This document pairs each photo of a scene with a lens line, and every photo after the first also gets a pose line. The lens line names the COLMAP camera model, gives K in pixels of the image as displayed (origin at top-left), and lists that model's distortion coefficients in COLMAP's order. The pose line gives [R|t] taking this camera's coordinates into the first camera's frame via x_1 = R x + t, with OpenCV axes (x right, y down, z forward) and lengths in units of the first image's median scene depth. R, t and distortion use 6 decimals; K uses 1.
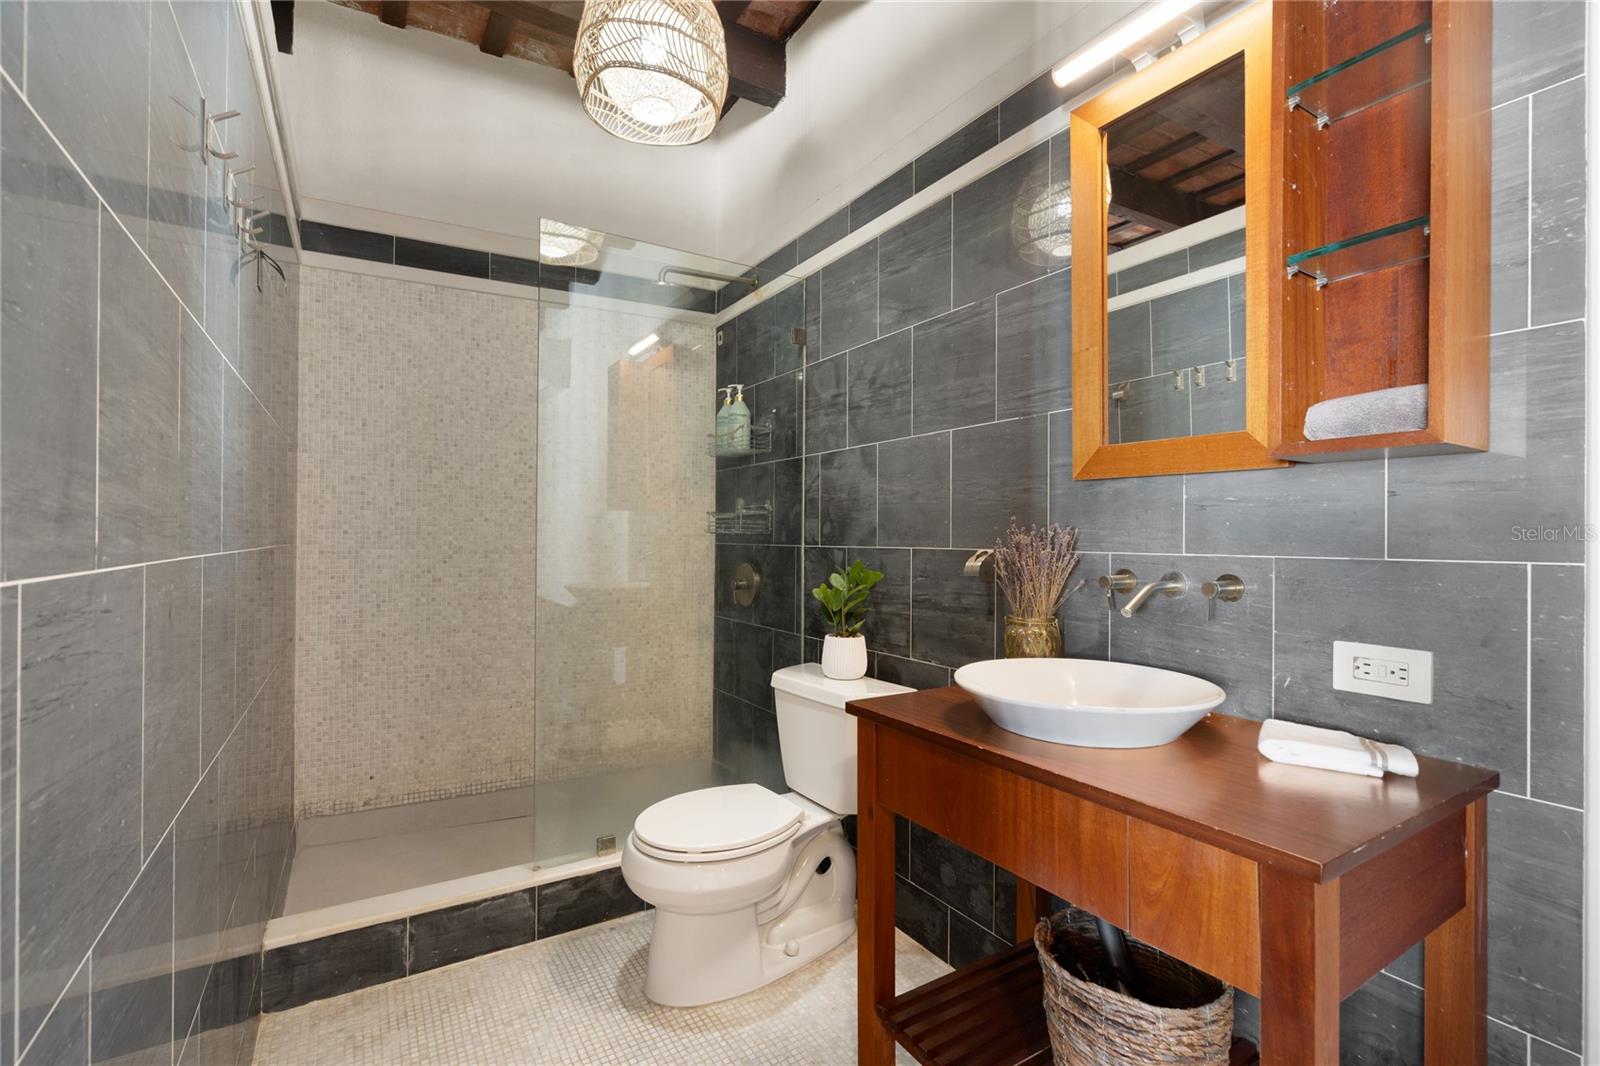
lens RADIAL K [[720.7, 0, 805.7], [0, 720.7, 535.1], [0, 0, 1]] dist [-0.004867, 0.002232]
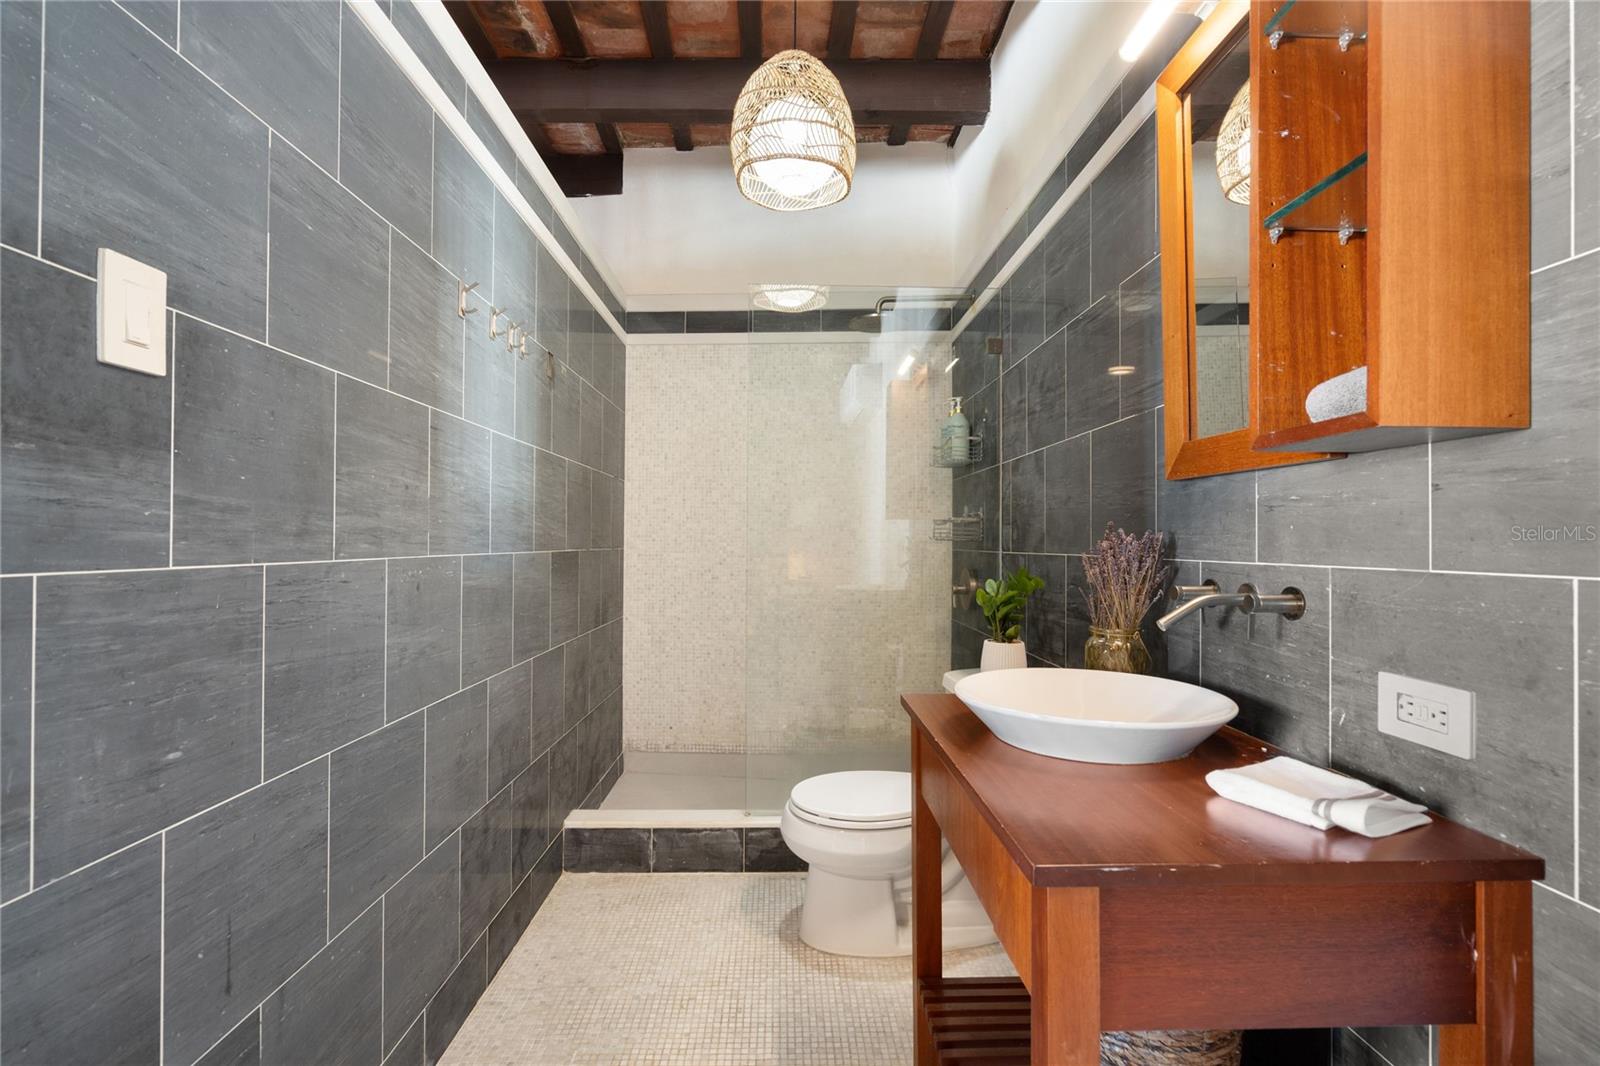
lens RADIAL K [[720.7, 0, 797.8], [0, 720.7, 535.4], [0, 0, 1]] dist [-0.004867, 0.002232]
pose [[0.860872, -0.006400, -0.508781, 0.400354], [0.001823, 0.999953, -0.009494, 0.000652], [0.508818, 0.007246, 0.860844, -0.018673]]
